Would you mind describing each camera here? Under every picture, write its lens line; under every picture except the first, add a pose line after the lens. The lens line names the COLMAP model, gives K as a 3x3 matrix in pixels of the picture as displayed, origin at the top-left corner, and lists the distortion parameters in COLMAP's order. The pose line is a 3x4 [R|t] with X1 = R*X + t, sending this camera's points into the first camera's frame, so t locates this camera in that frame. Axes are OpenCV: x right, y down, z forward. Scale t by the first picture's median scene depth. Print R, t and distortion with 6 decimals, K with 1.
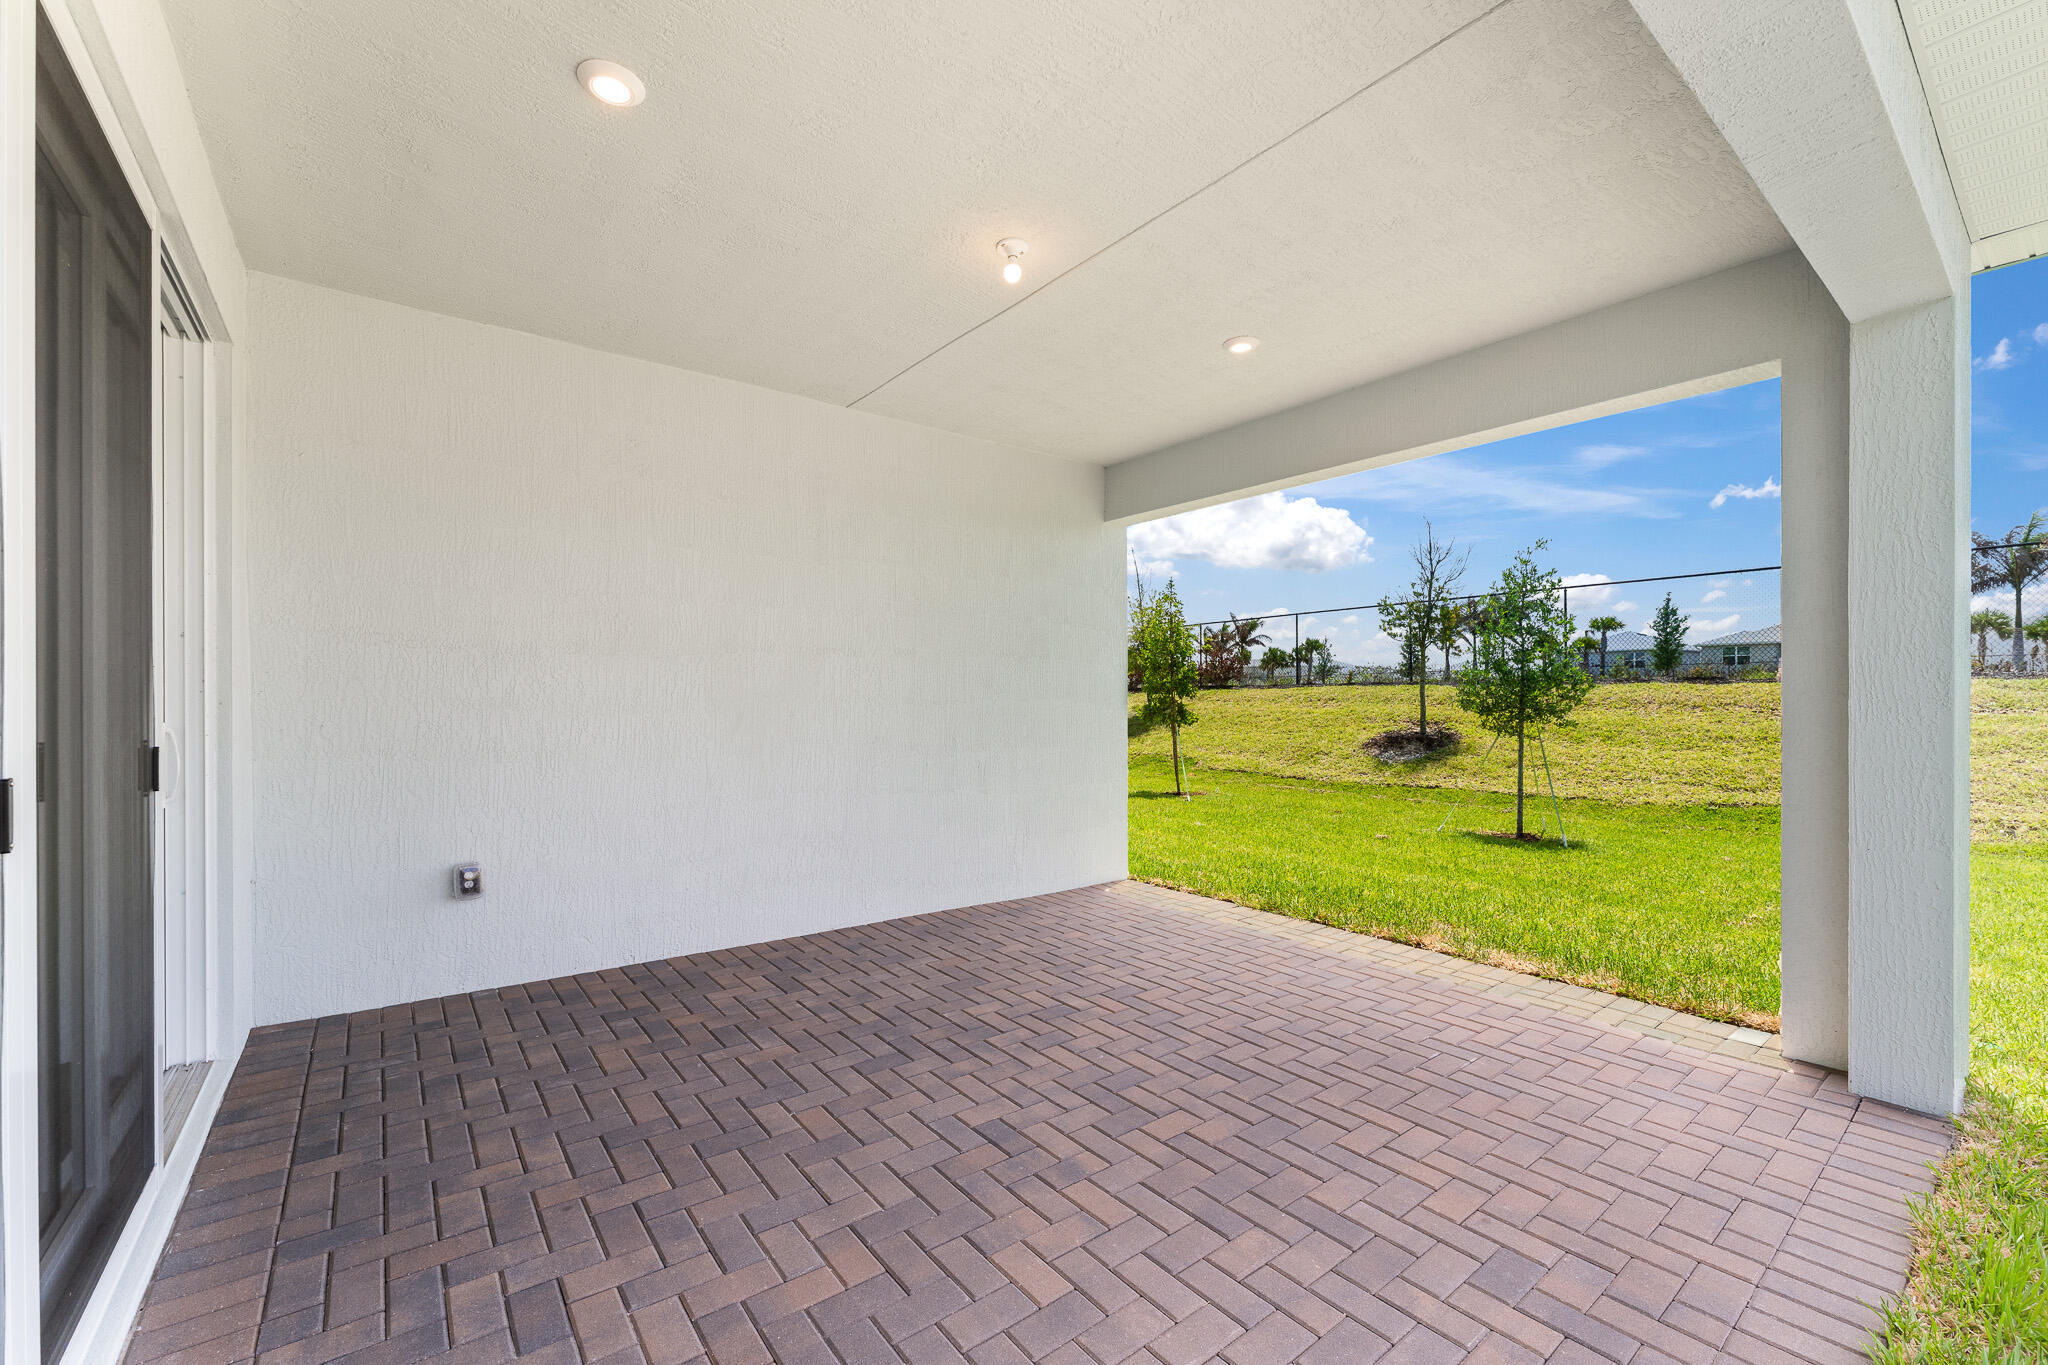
lens RADIAL K [[828.1, 0, 996.7], [0, 828.1, 696.9], [0, 0, 1]] dist [-0.000972, -0.000140]
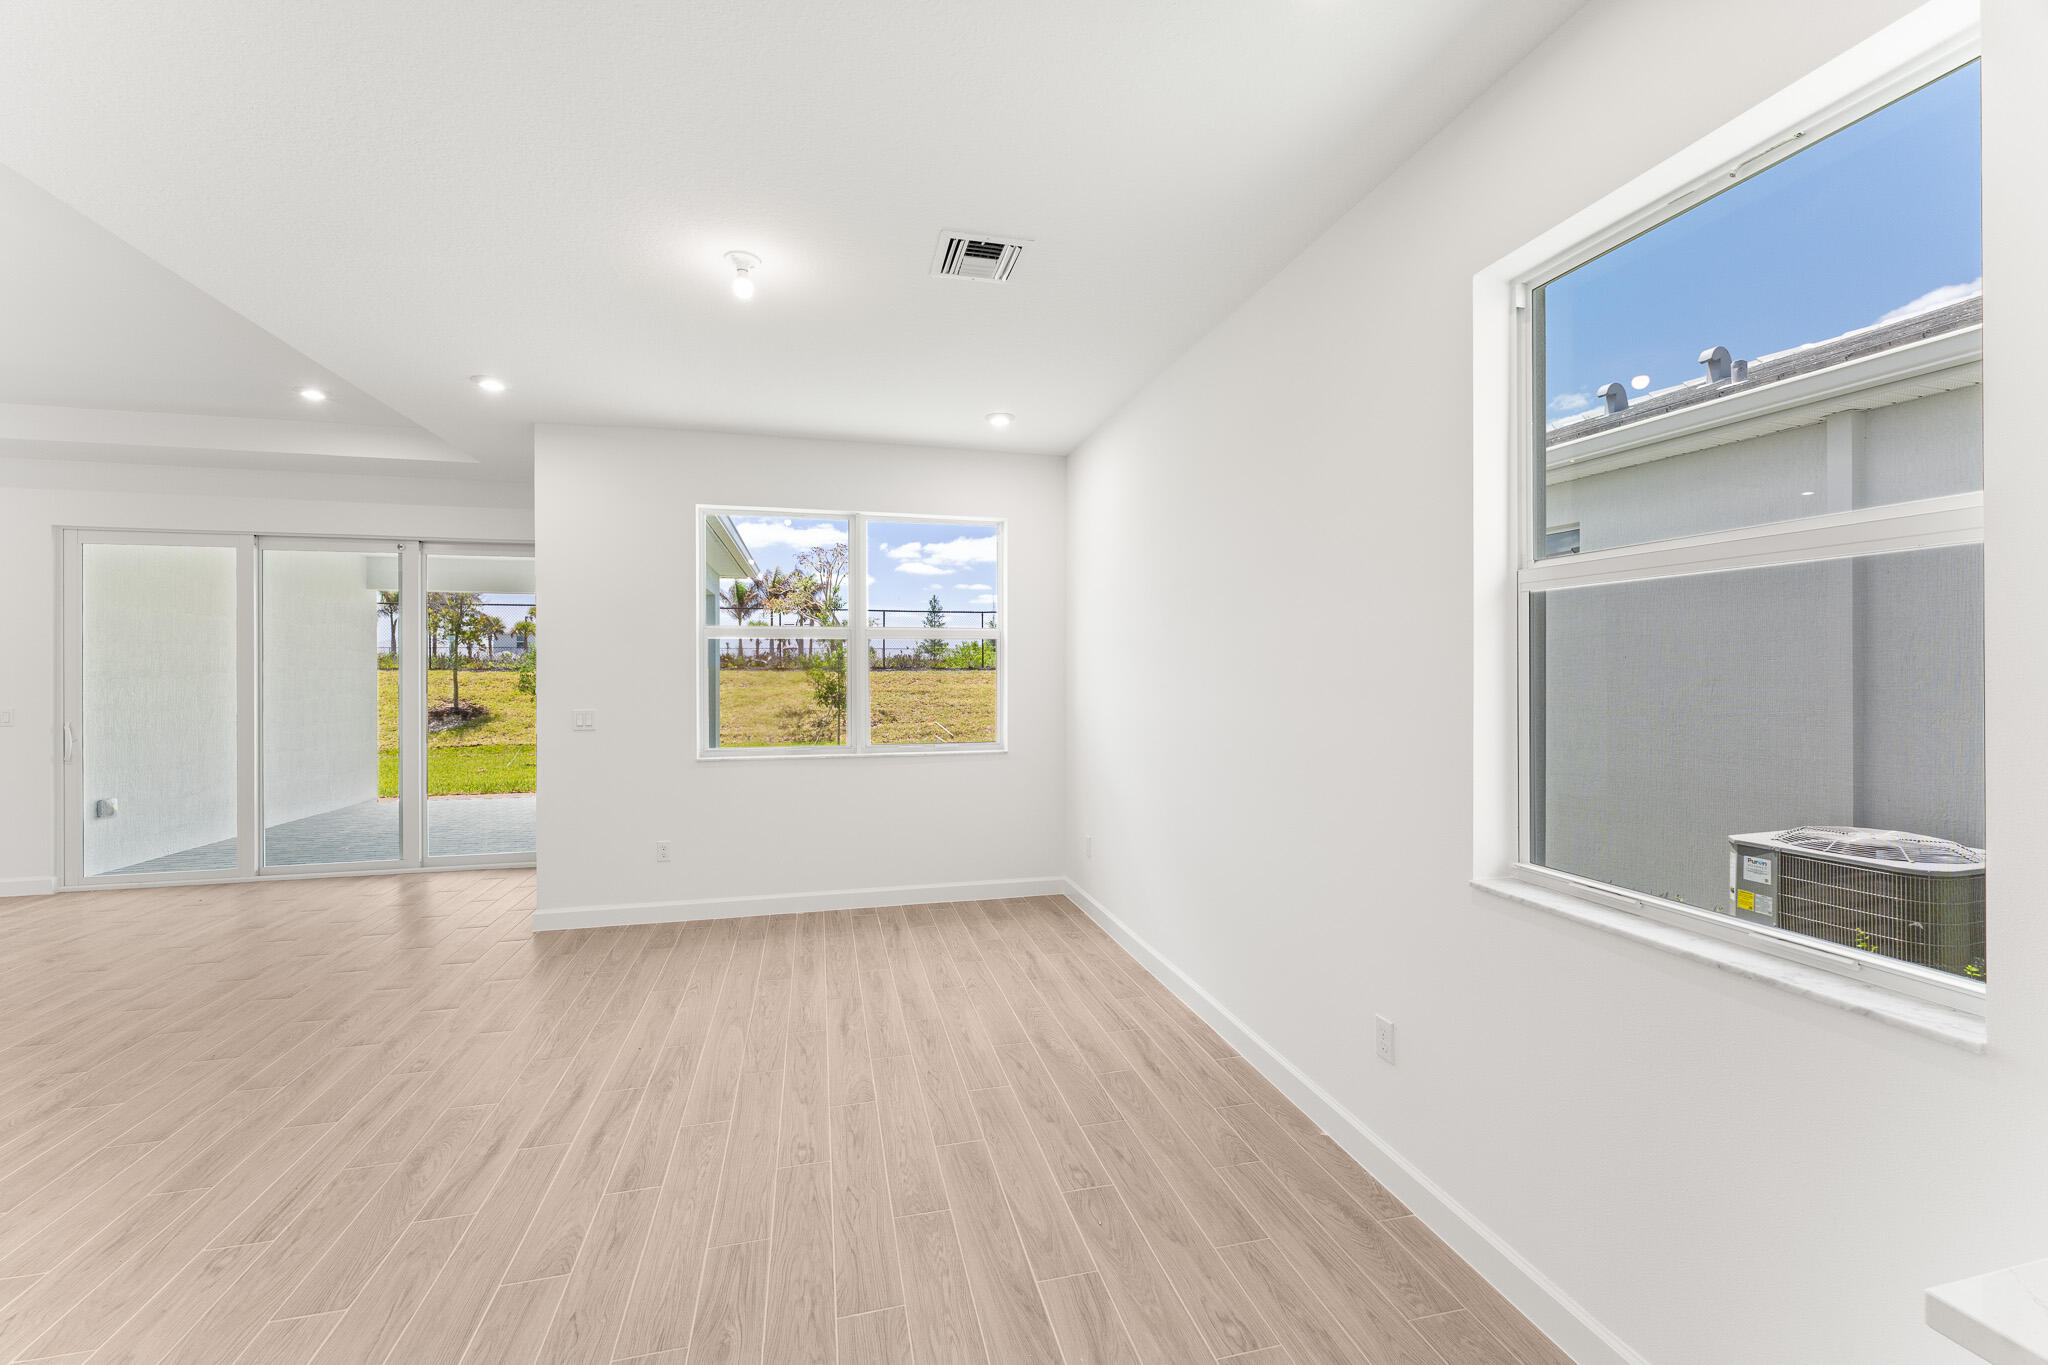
lens RADIAL K [[826.0, 0, 1020.2], [0, 826.0, 669.6], [0, 0, 1]] dist [-0.000776, -0.000071]
pose [[0.386169, 0.002030, 0.922426, -0.378794], [0.000920, 0.999996, -0.002586, -0.014889], [-0.922428, 0.001847, 0.386166, -0.369526]]
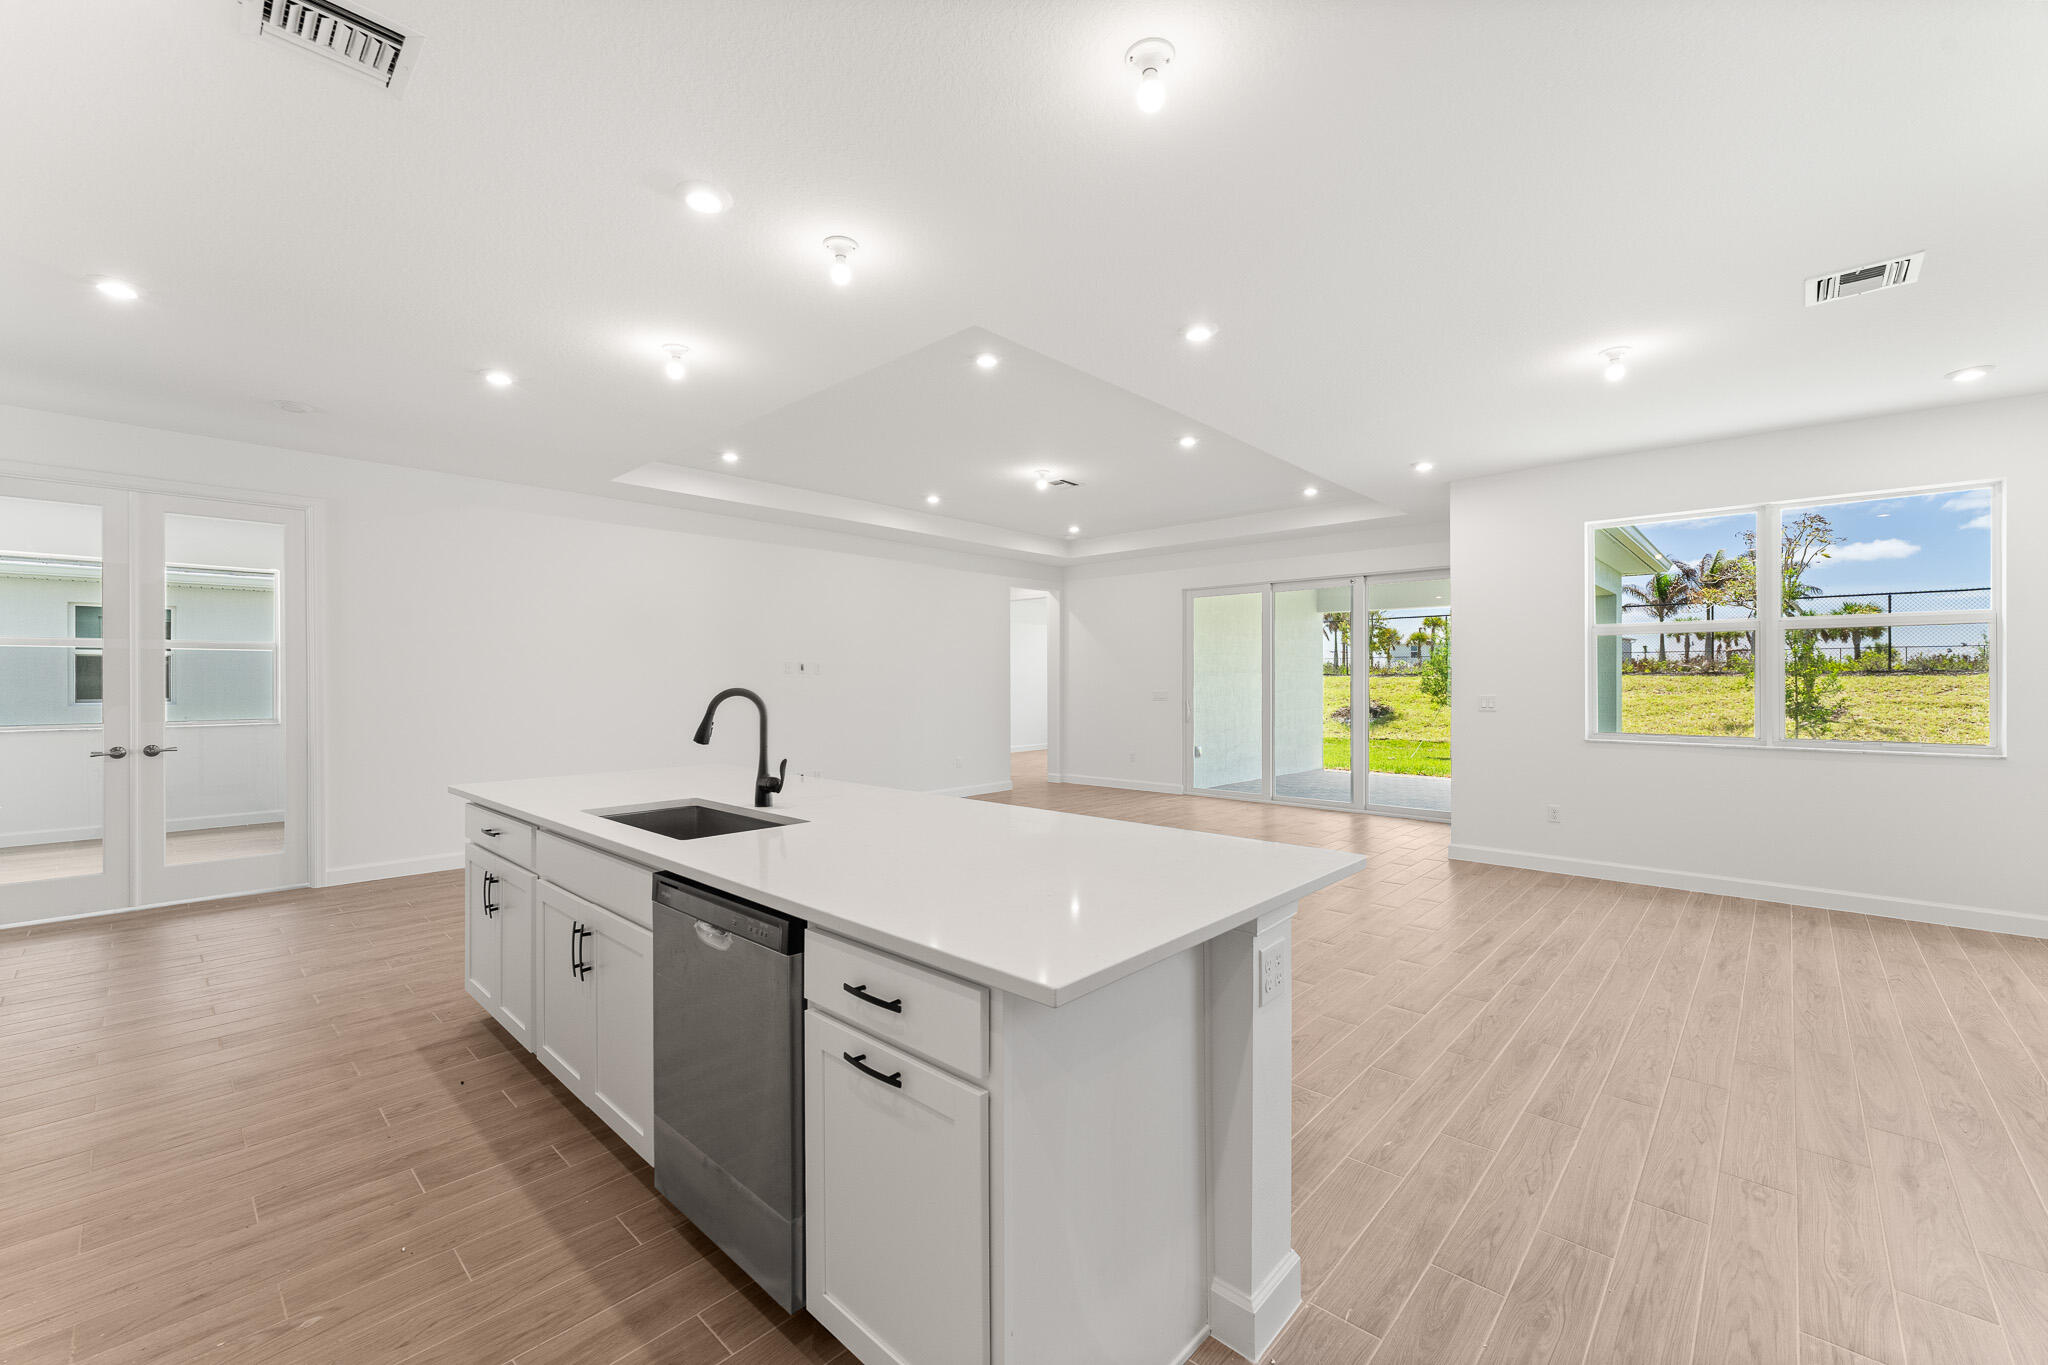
lens RADIAL K [[825.7, 0, 1015.1], [0, 825.7, 681.6], [0, 0, 1]] dist [-0.001420, -0.000172]
pose [[0.983682, 0.000889, 0.179913, -0.453057], [-0.001216, 0.999998, 0.001708, -0.007933], [-0.179911, -0.001899, 0.983681, -0.451109]]
